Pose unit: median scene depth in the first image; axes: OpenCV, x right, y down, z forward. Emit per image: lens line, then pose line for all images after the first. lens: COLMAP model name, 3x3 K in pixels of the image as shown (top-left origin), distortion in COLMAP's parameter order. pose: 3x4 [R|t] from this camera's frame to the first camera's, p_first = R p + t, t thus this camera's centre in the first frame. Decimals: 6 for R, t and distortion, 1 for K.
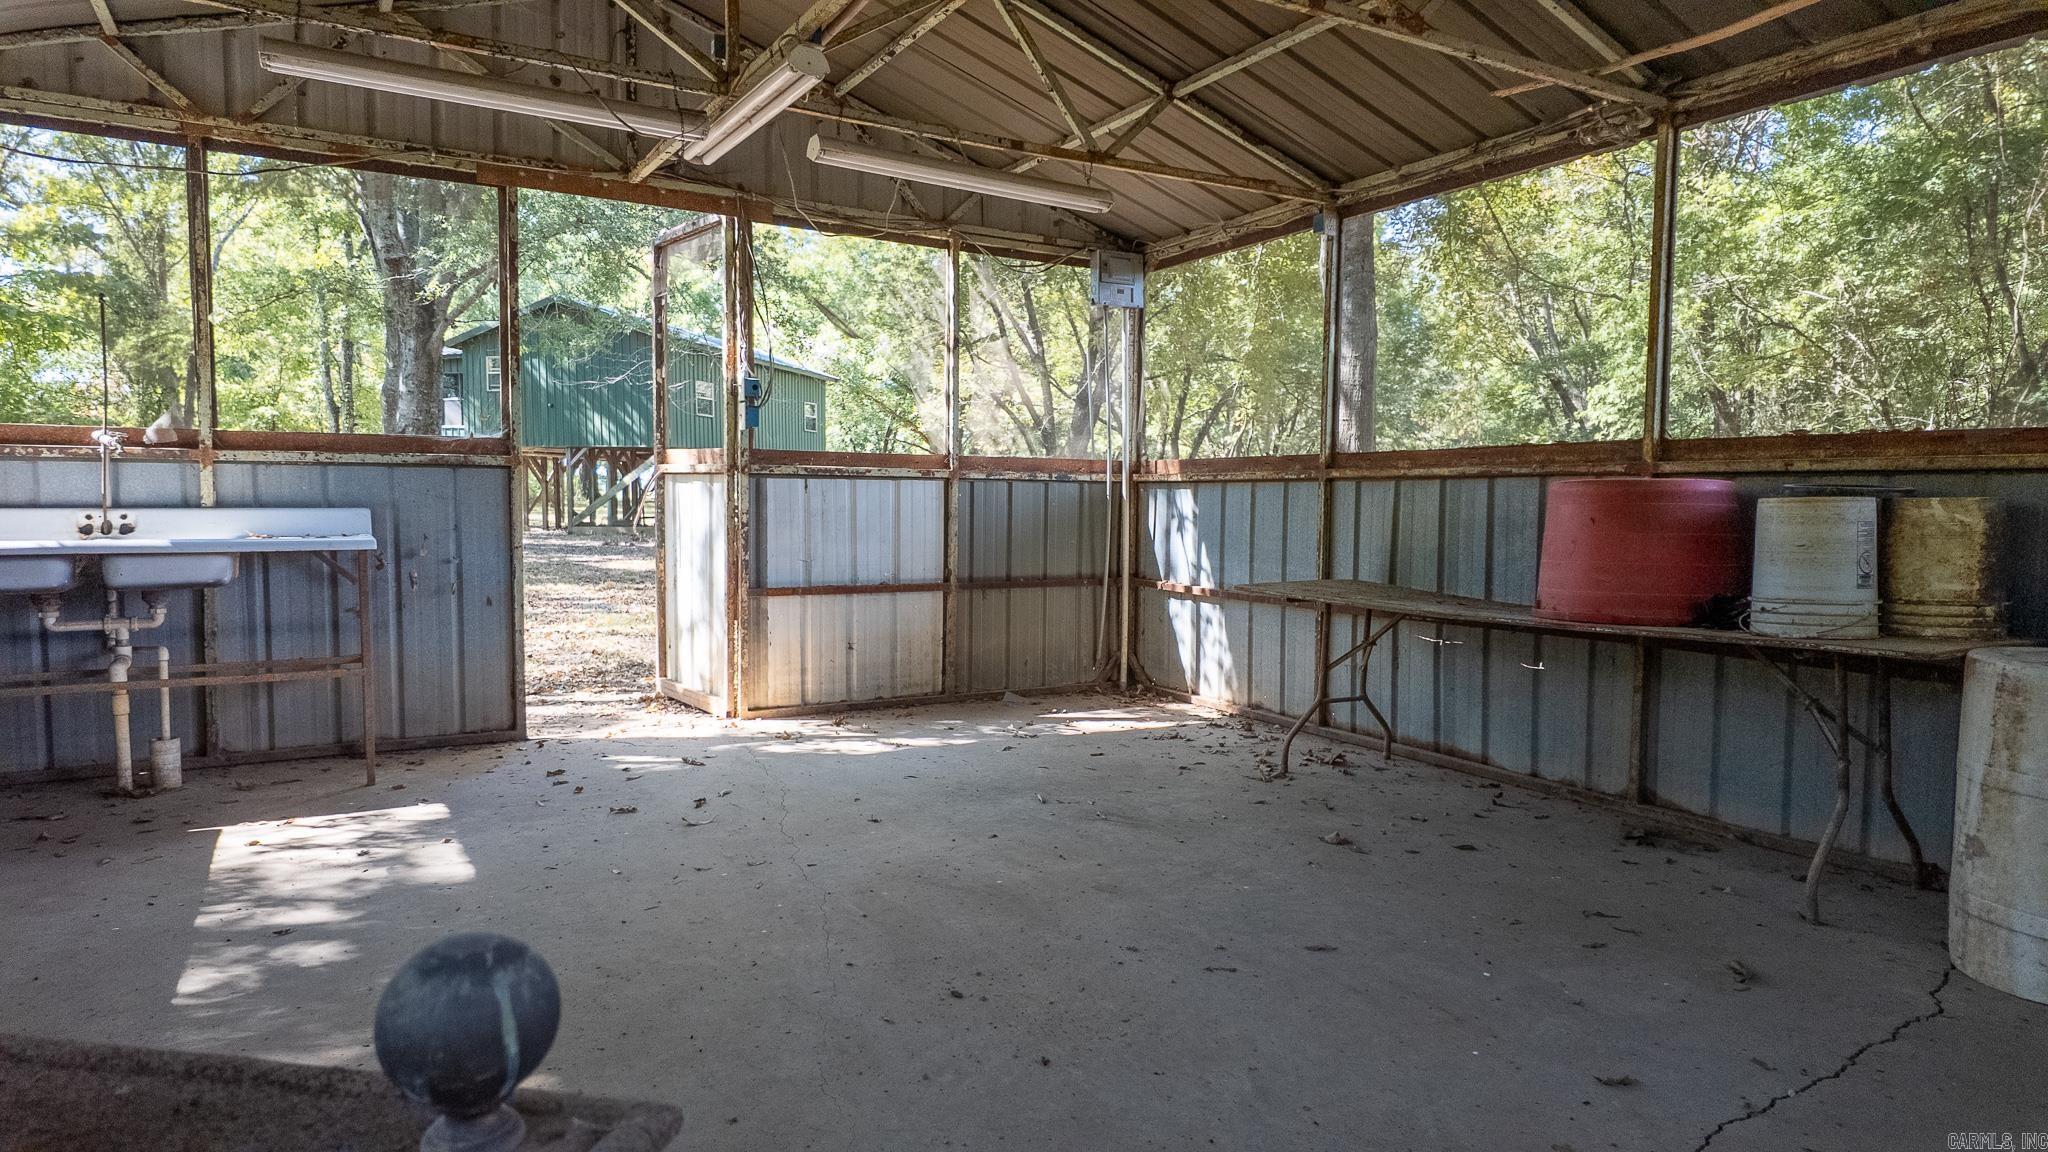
lens RADIAL K [[1199.0, 0, 1024.0], [0, 1199.0, 576.0], [0, 0, 1]] dist [0.075071, -0.076840]
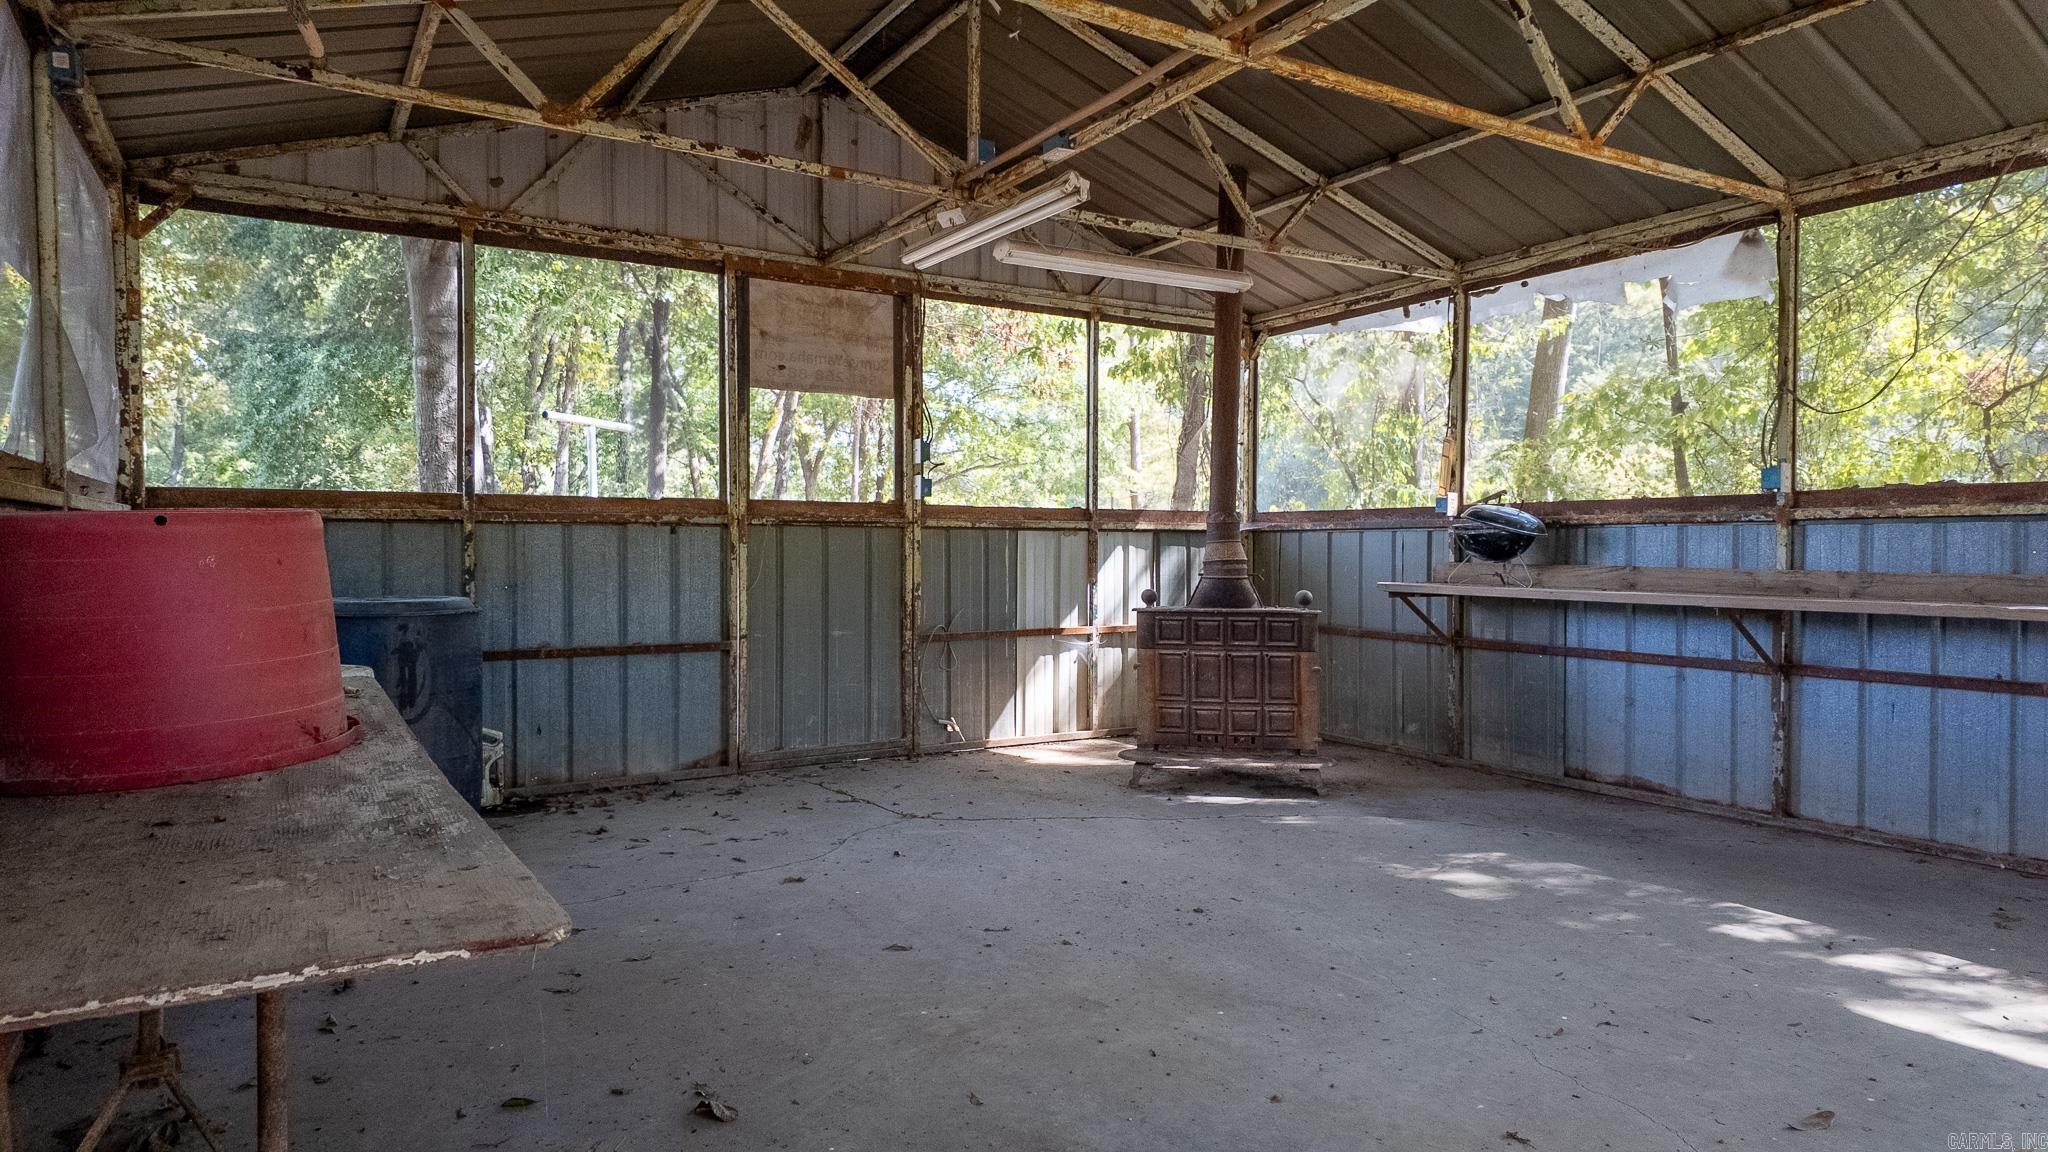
lens RADIAL K [[1182.1, 0, 1026.1], [0, 1182.1, 584.6], [0, 0, 1]] dist [0.069958, -0.002987]
pose [[-0.999652, -0.011597, -0.023685, 0.140654], [-0.013905, 0.994918, 0.099728, -0.122484], [0.022408, 0.100022, -0.994733, 1.841804]]
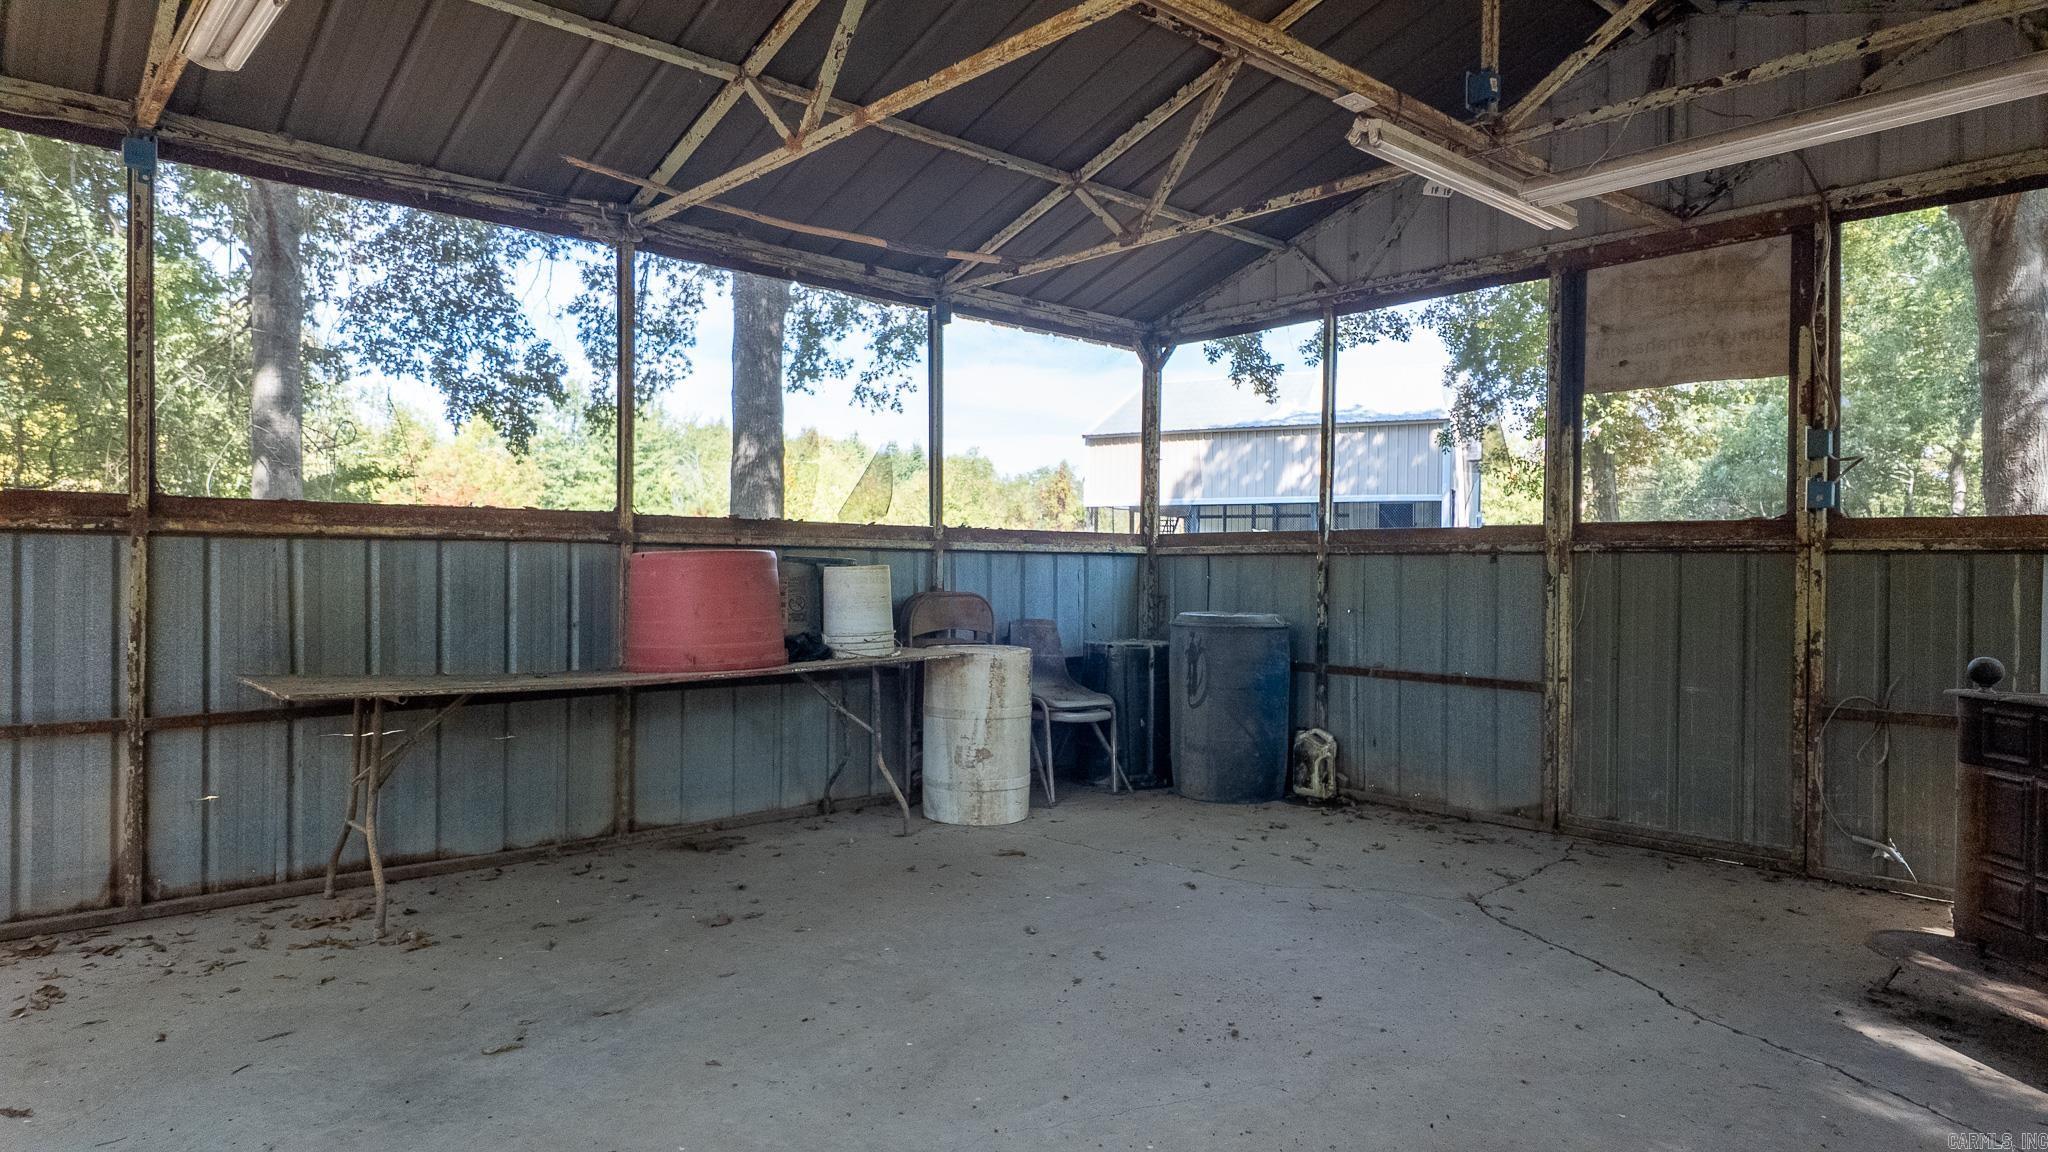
lens RADIAL K [[1199.0, 0, 1024.0], [0, 1199.0, 576.0], [0, 0, 1]] dist [0.075071, -0.076840]
pose [[-0.209672, -0.019876, 0.977570, -0.860758], [0.054276, 0.998015, 0.031933, -0.087678], [-0.976264, 0.059754, -0.208177, 1.110973]]
